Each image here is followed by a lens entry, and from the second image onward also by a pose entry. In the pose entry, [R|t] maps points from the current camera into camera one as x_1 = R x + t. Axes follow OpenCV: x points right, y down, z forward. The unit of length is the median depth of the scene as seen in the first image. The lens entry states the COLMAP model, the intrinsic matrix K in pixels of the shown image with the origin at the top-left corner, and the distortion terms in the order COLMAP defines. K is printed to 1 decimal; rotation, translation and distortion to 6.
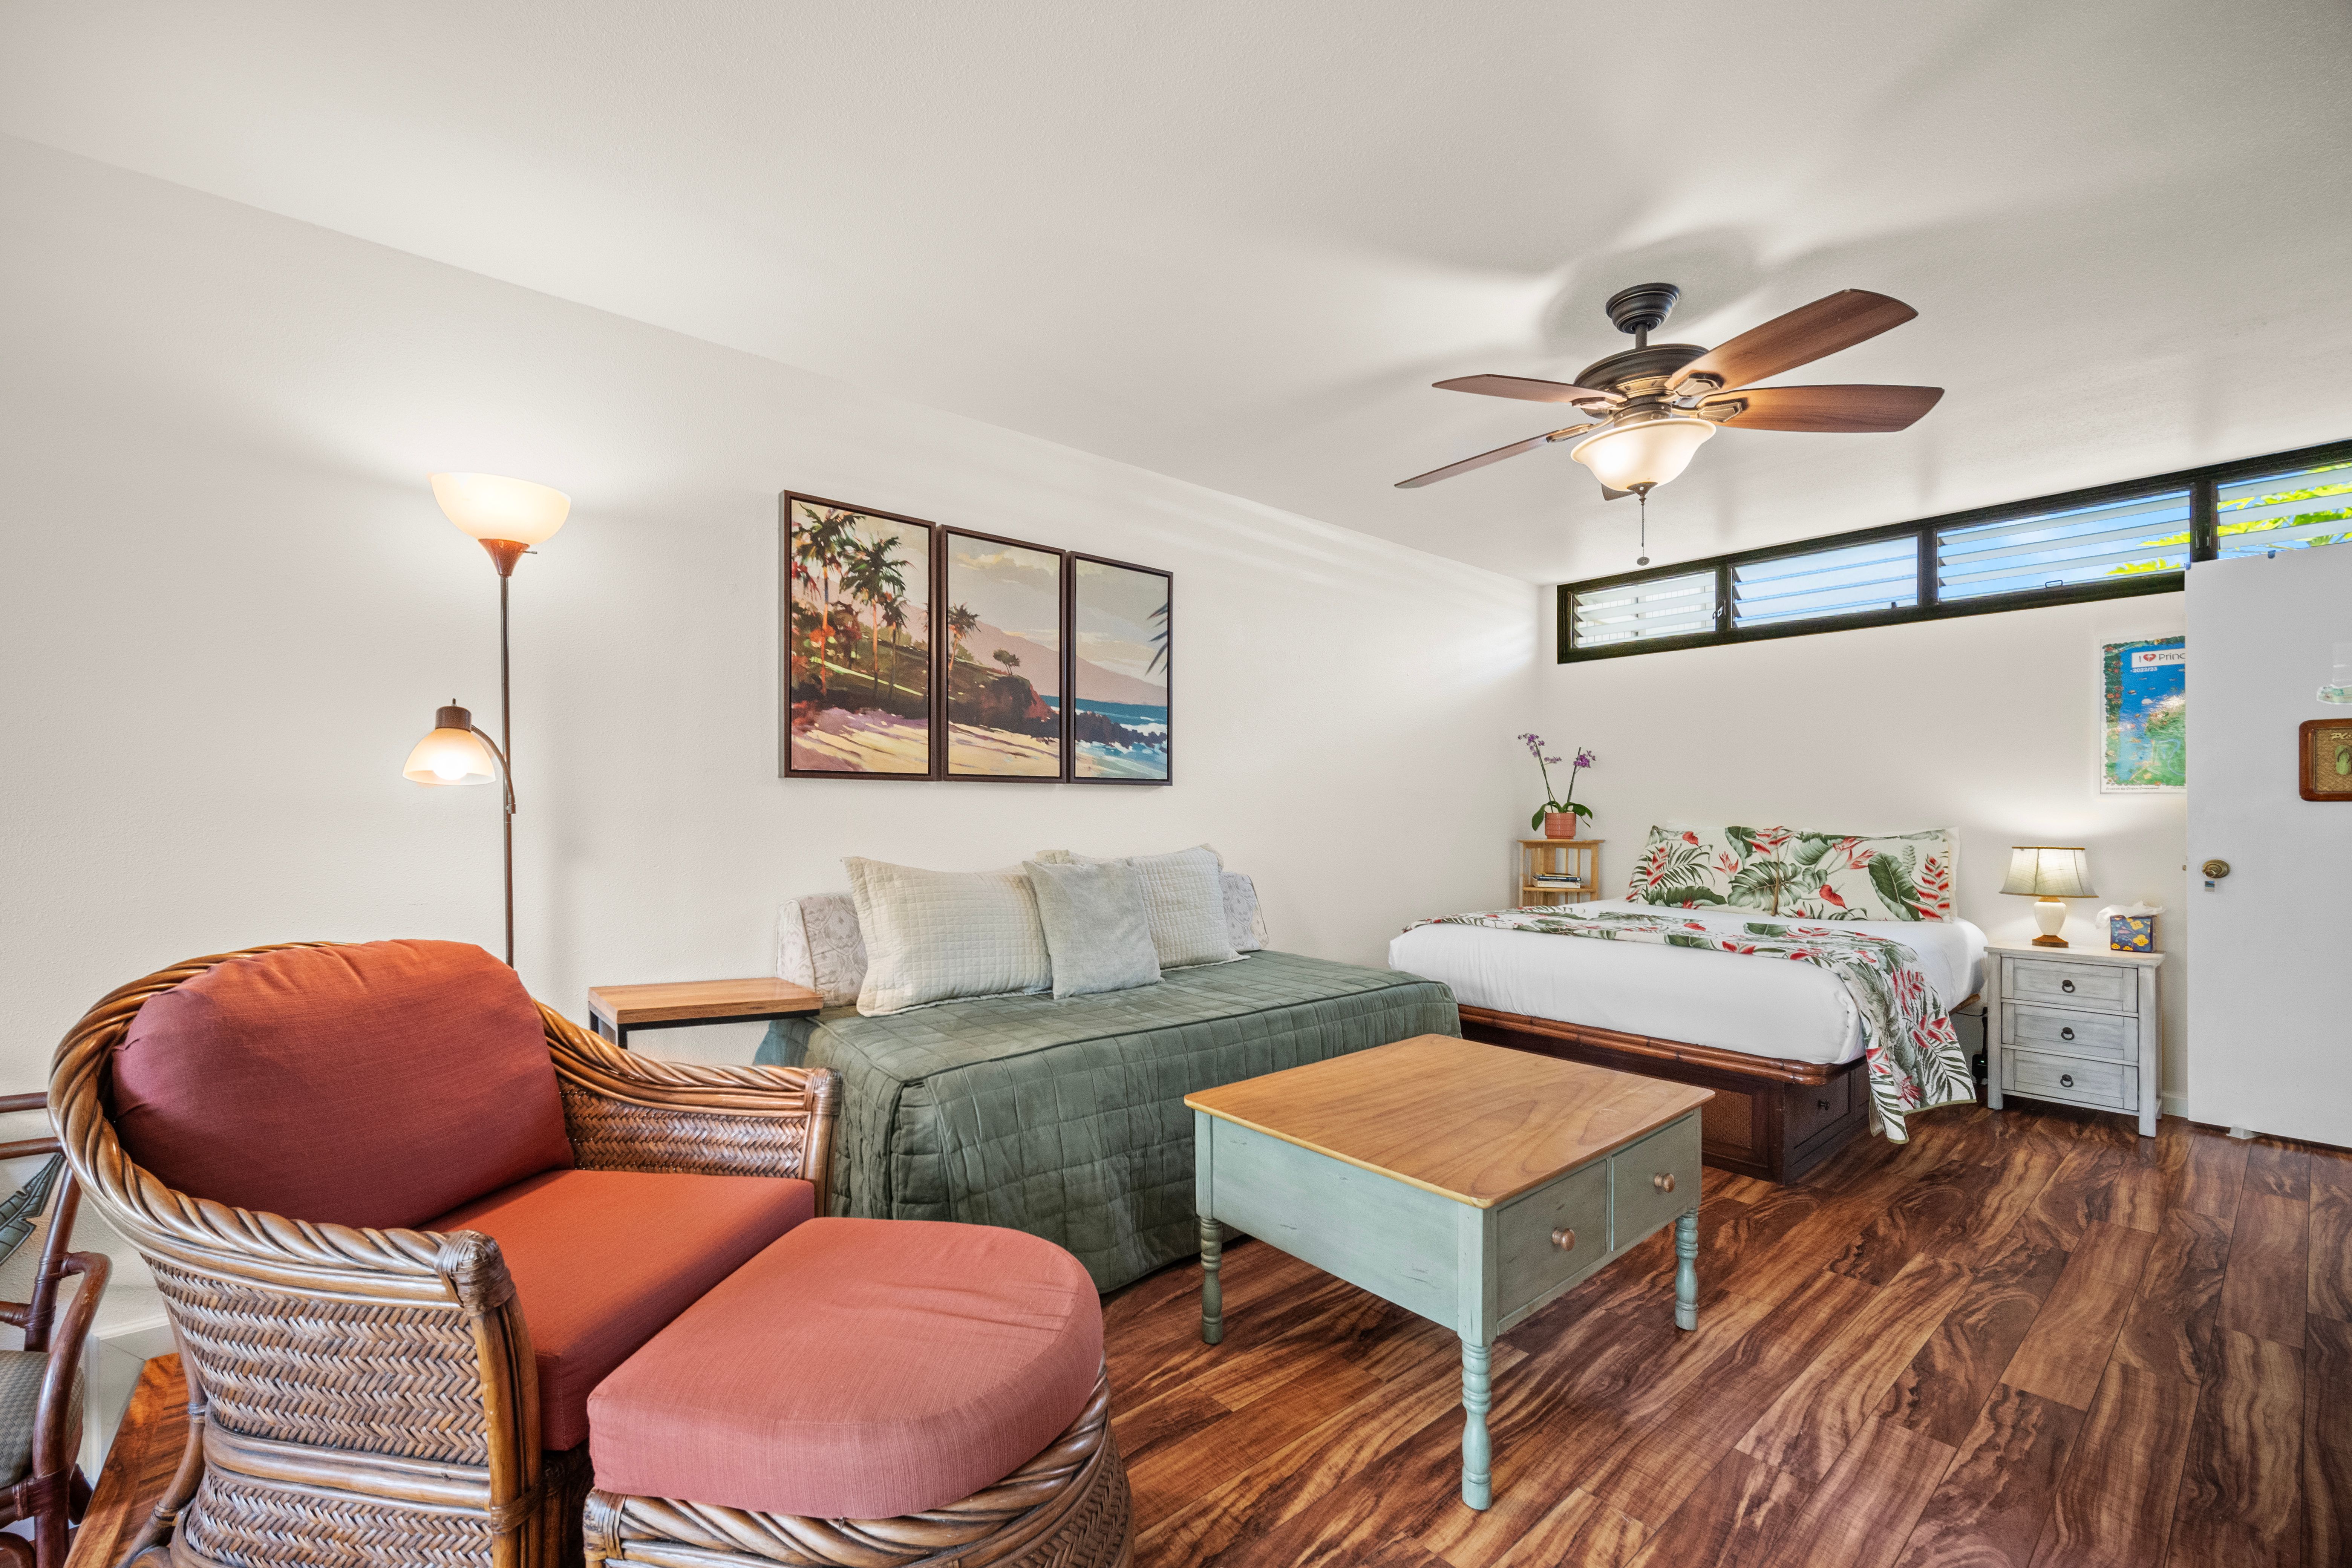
lens RADIAL K [[959.8, 0, 1160.5], [0, 959.8, 807.9], [0, 0, 1]] dist [0.003768, 0.000722]
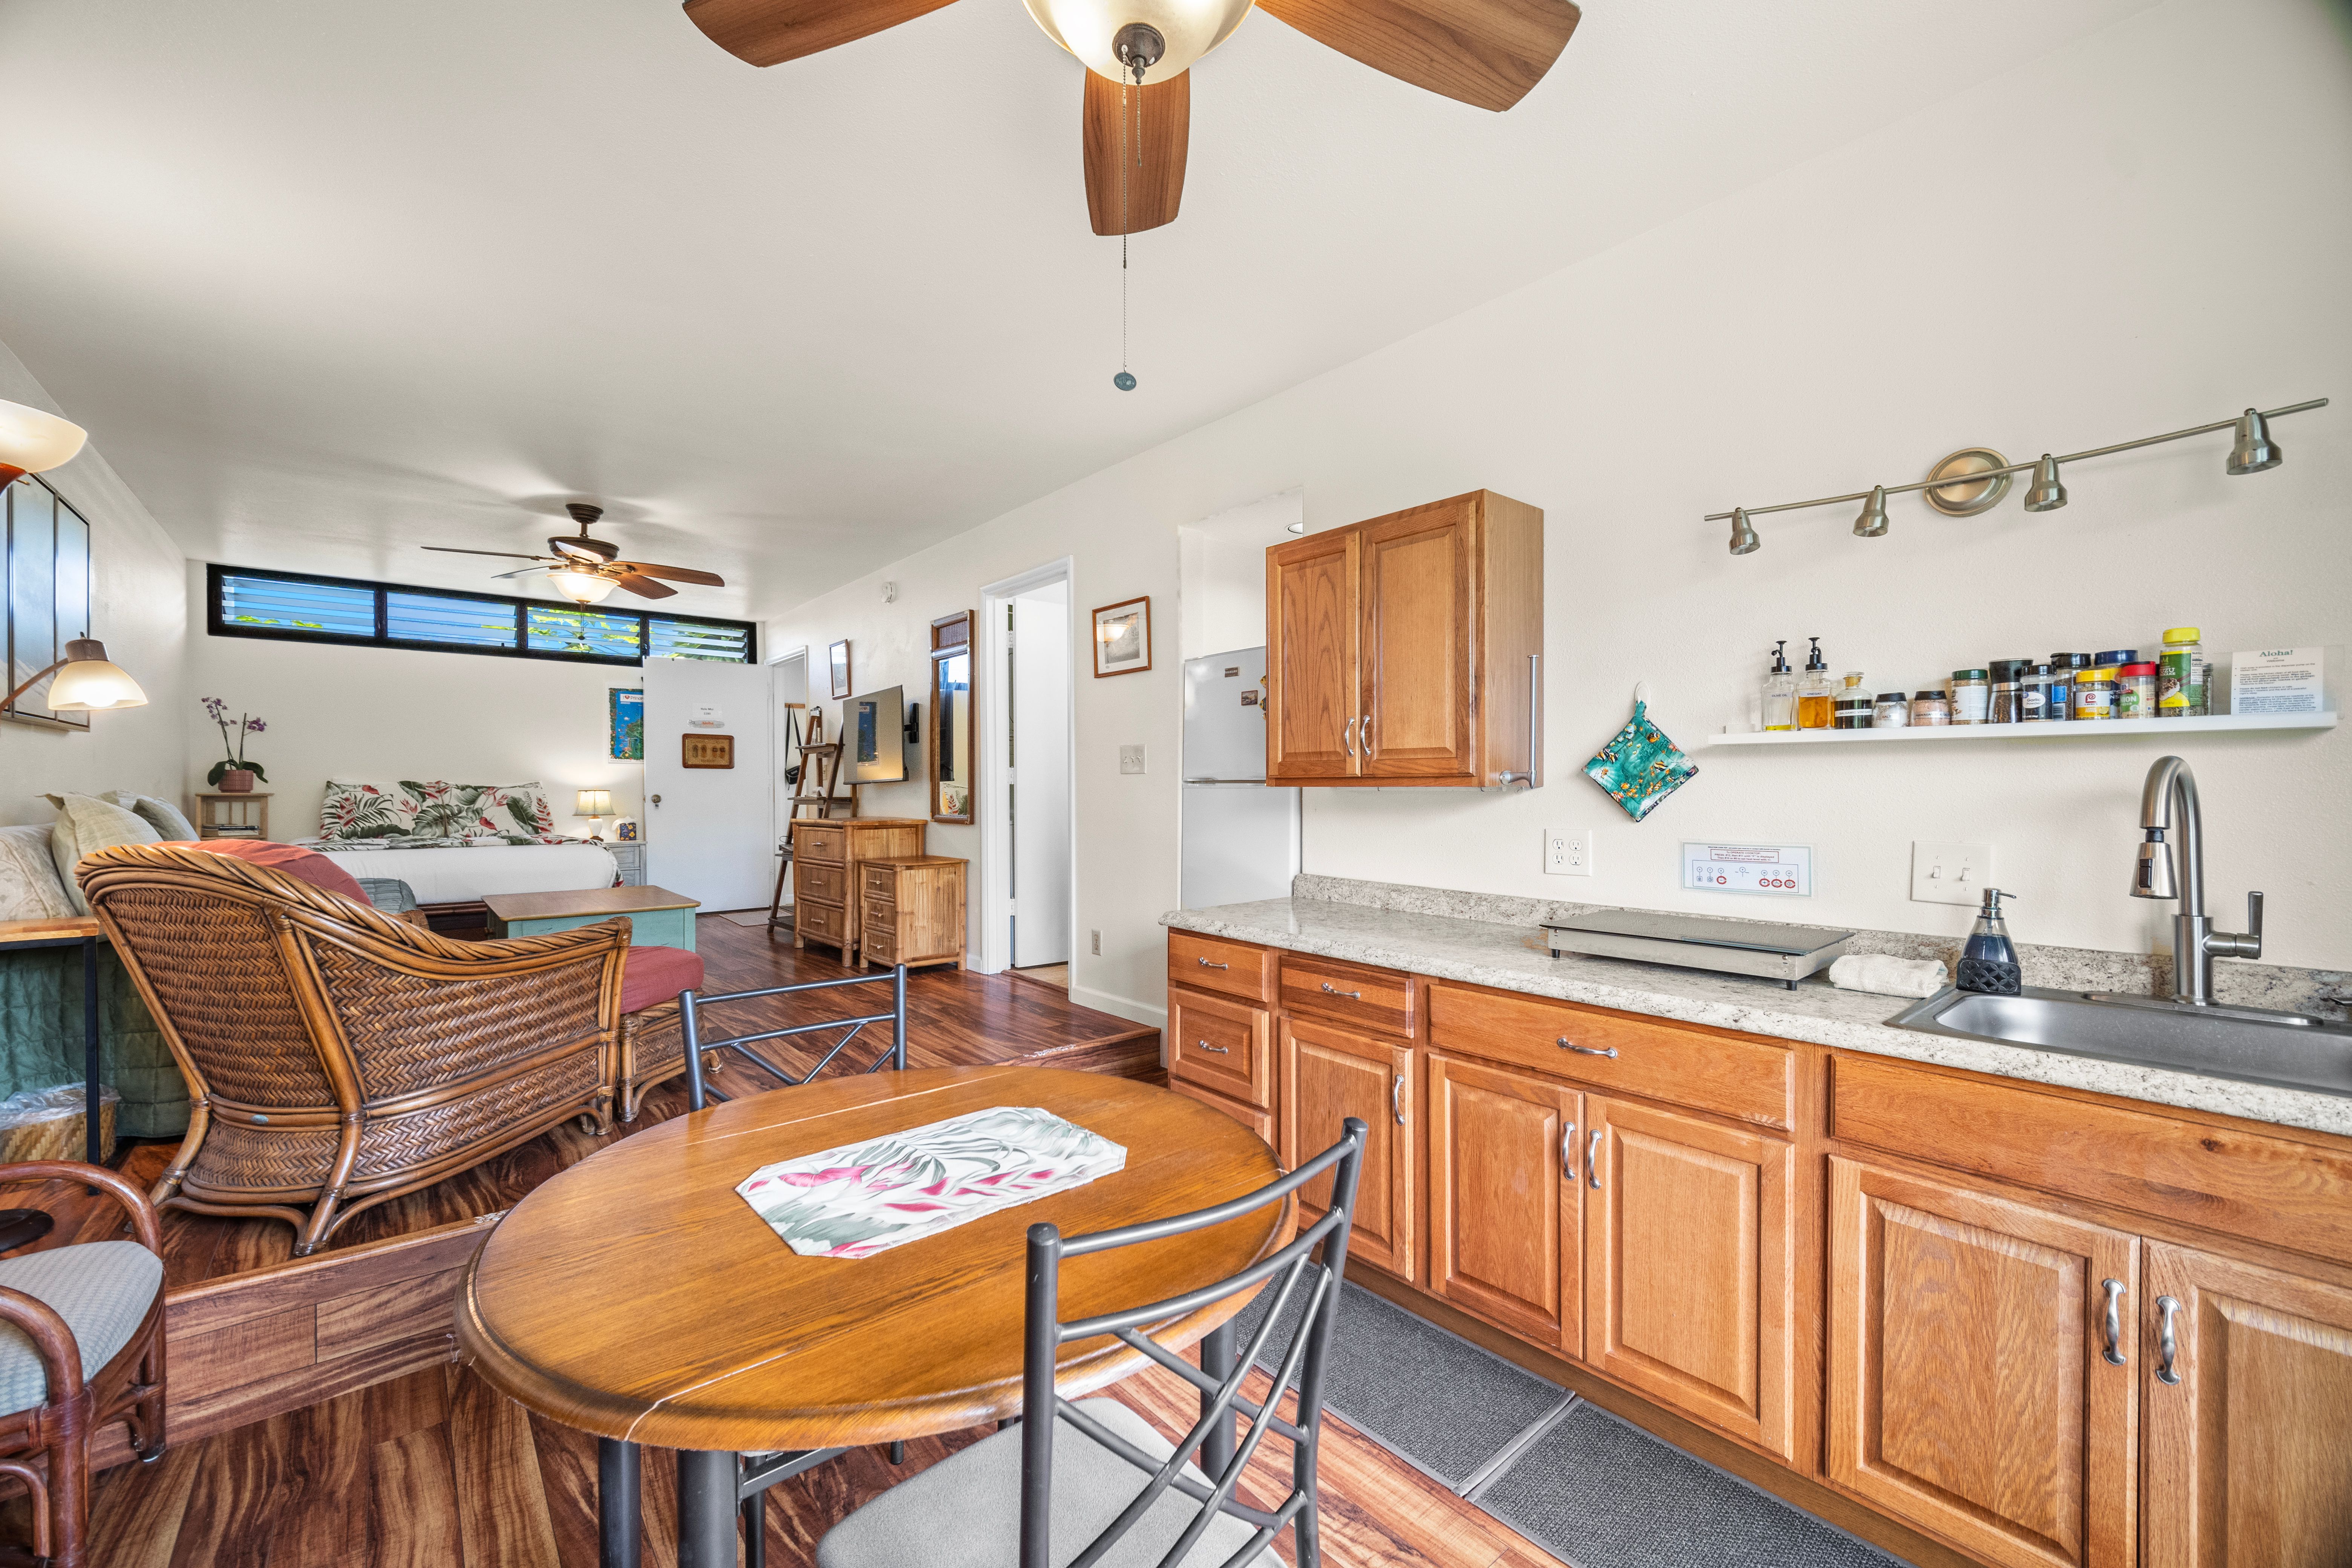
lens RADIAL K [[959.8, 0, 1154.3], [0, 959.8, 789.4], [0, 0, 1]] dist [0.003768, 0.000722]
pose [[0.026950, 0.000280, 0.999637, -0.845687], [-0.001045, 0.999999, -0.000252, 0.033297], [-0.999636, -0.001038, 0.026950, -0.145961]]
